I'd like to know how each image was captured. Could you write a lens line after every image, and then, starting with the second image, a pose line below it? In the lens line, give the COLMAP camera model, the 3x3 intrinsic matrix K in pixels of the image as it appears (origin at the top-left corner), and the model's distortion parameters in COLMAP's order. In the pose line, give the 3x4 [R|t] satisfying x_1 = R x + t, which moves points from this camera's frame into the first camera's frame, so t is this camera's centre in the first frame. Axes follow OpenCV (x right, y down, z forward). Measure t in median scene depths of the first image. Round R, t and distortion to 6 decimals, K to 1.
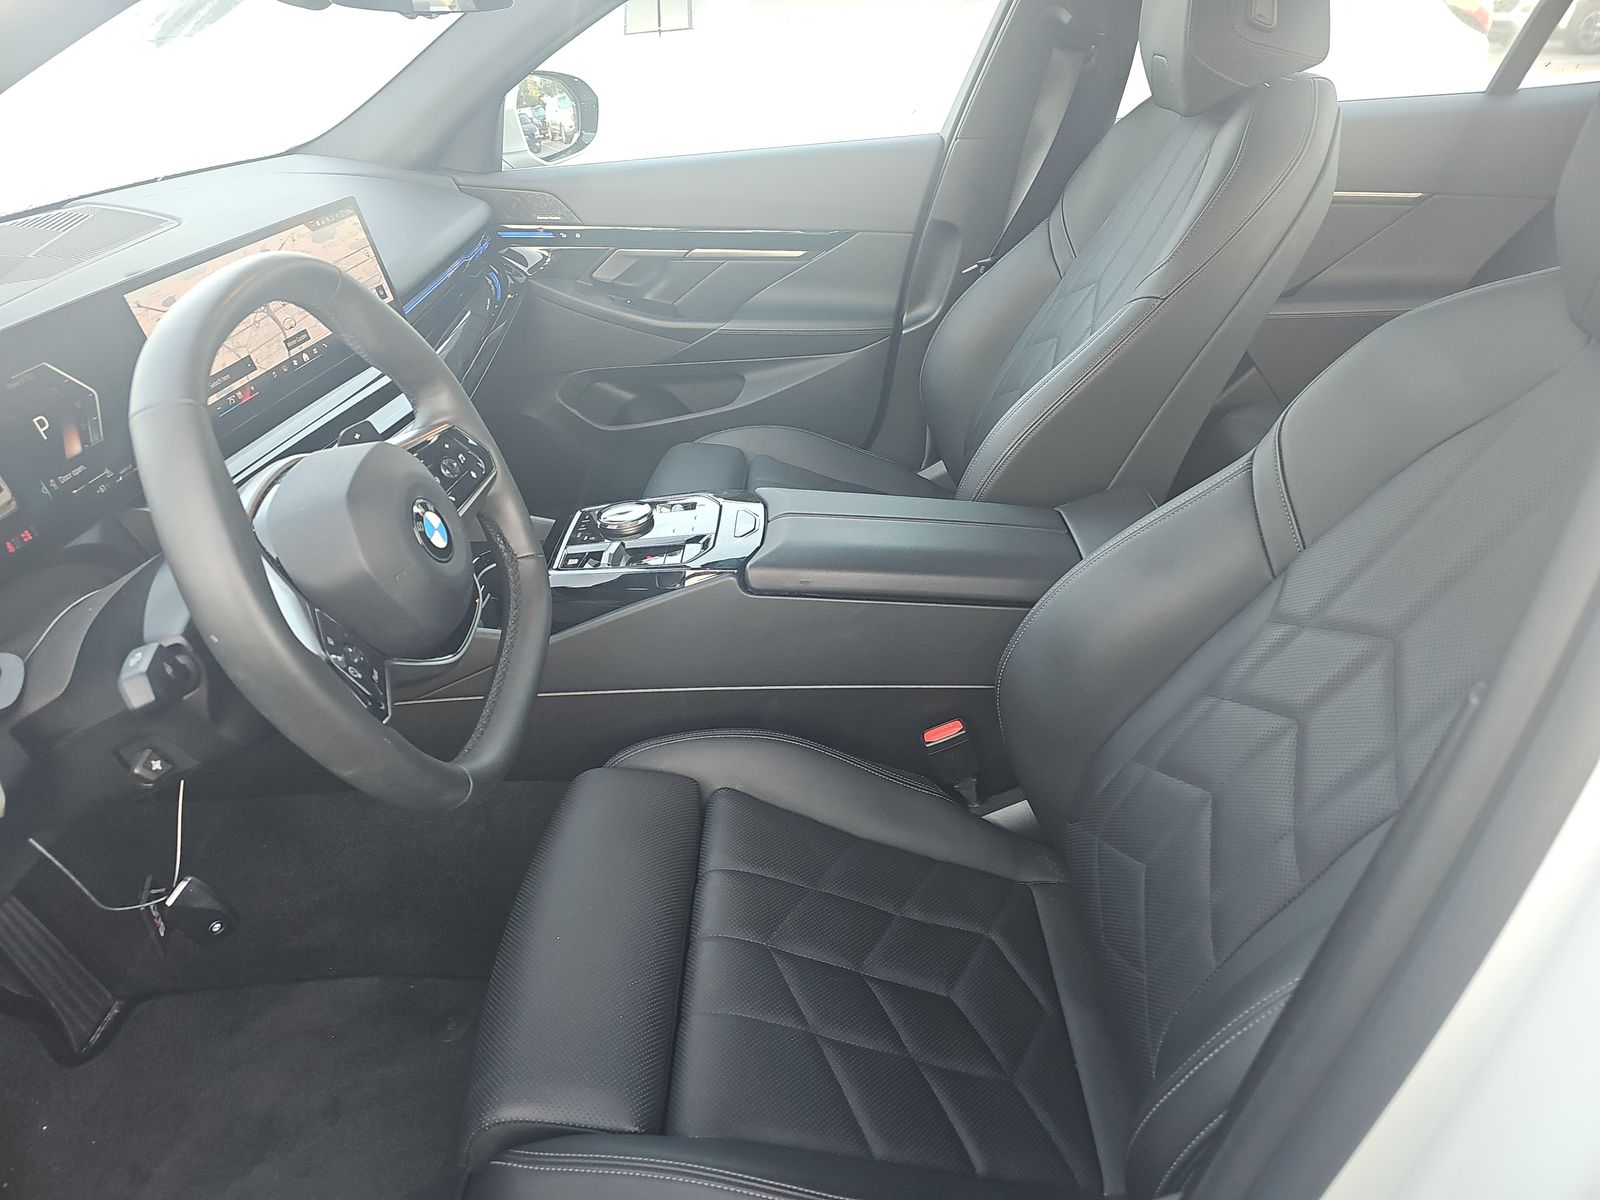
lens RADIAL K [[1055.7, 0, 795.6], [0, 1055.7, 595.8], [0, 0, 1]] dist [0.005269, -0.000972]
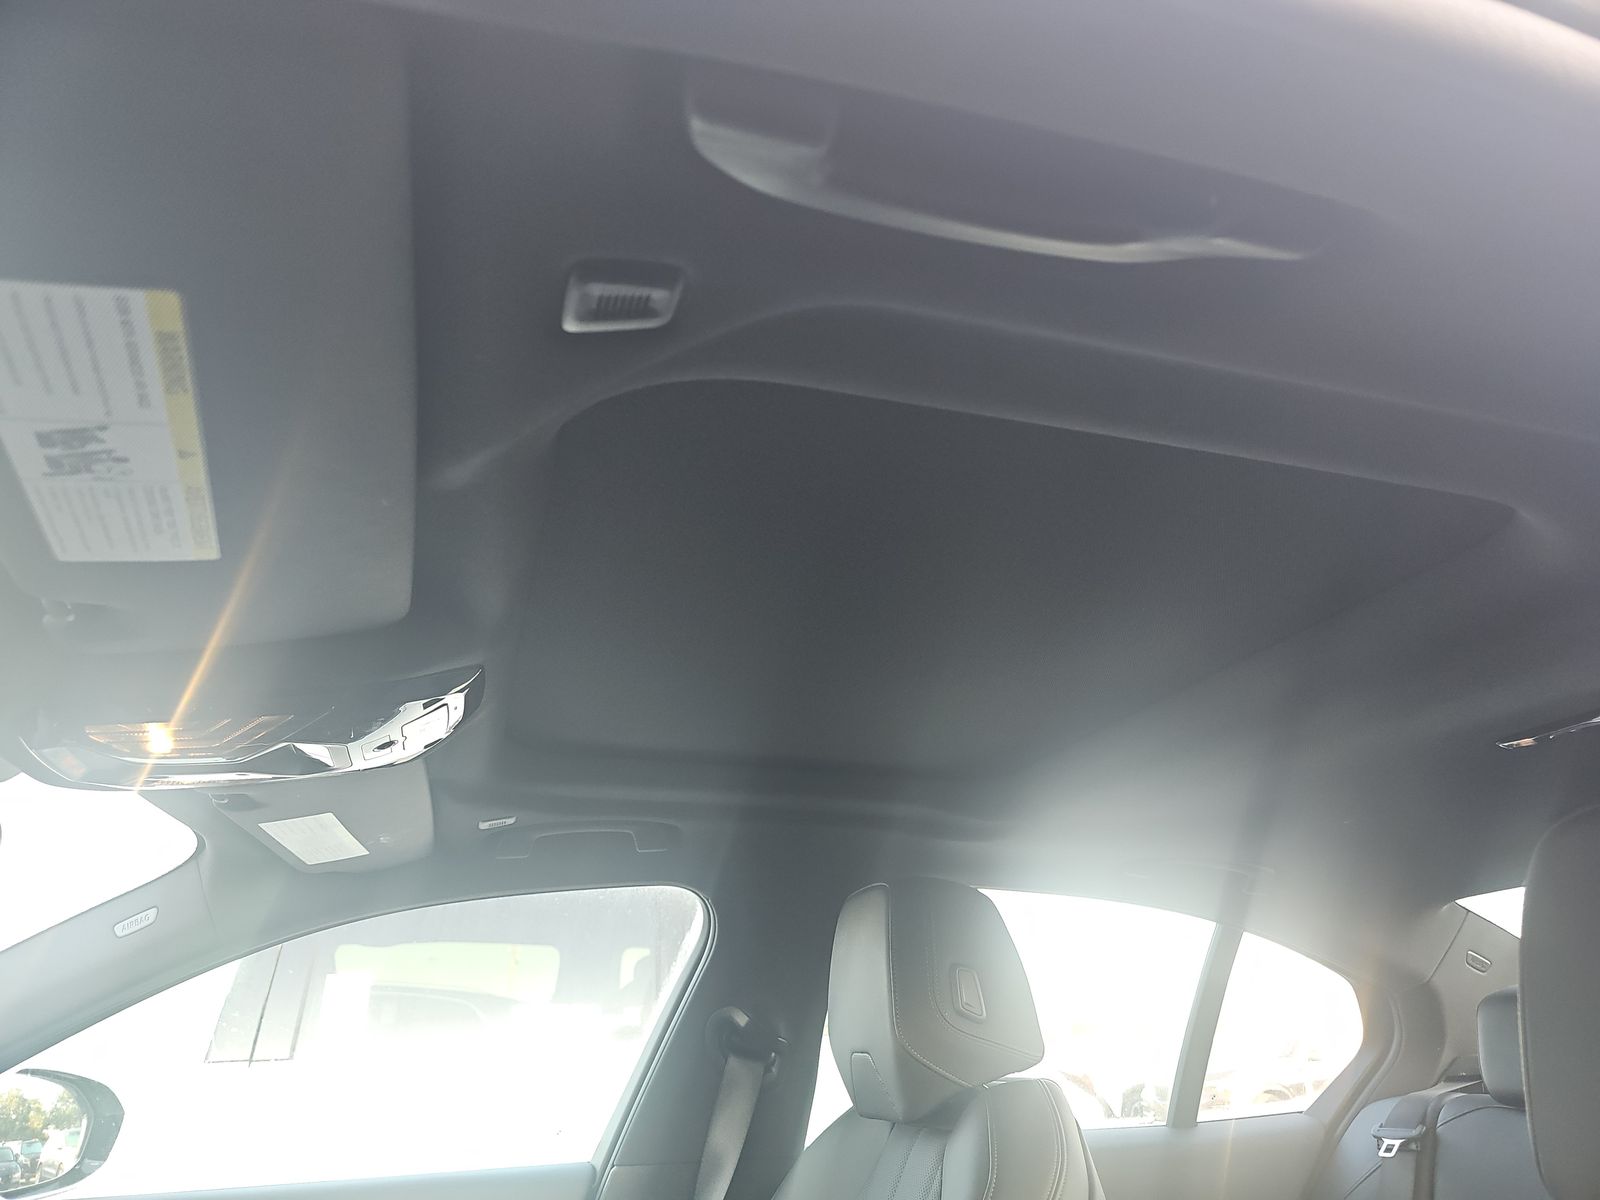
lens RADIAL K [[1055.7, 0, 795.6], [0, 1055.7, 595.8], [0, 0, 1]] dist [0.005269, -0.000972]
pose [[0.952747, 0.150604, 0.263801, 0.013205], [0.126103, 0.593978, -0.794536, -0.051086], [-0.276352, 0.790259, 0.546919, 0.219468]]
